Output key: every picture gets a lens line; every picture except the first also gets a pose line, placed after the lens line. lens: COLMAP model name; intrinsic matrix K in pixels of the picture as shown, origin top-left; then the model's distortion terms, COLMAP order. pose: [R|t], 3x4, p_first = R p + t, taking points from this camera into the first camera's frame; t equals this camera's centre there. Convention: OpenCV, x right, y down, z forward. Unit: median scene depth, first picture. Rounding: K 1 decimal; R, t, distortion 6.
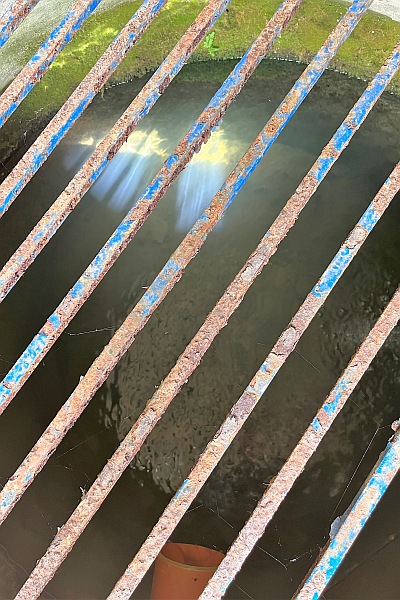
lens RADIAL K [[540.7, 0, 199.9], [0, 540.7, 300.3], [0, 0, 1]] dist [0.019590, 0.003112]
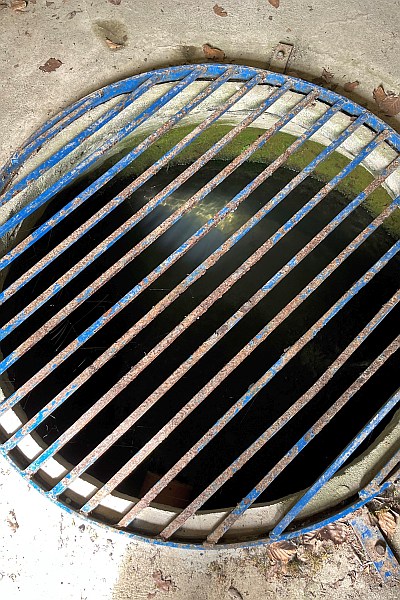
lens RADIAL K [[540.7, 0, 200.0], [0, 540.7, 299.9], [0, 0, 1]] dist [0.019590, 0.003112]
pose [[0.982172, 0.187174, -0.017436, 0.004171], [-0.187917, 0.975101, -0.117753, 0.332326], [-0.005038, 0.118930, 0.992890, -1.189114]]
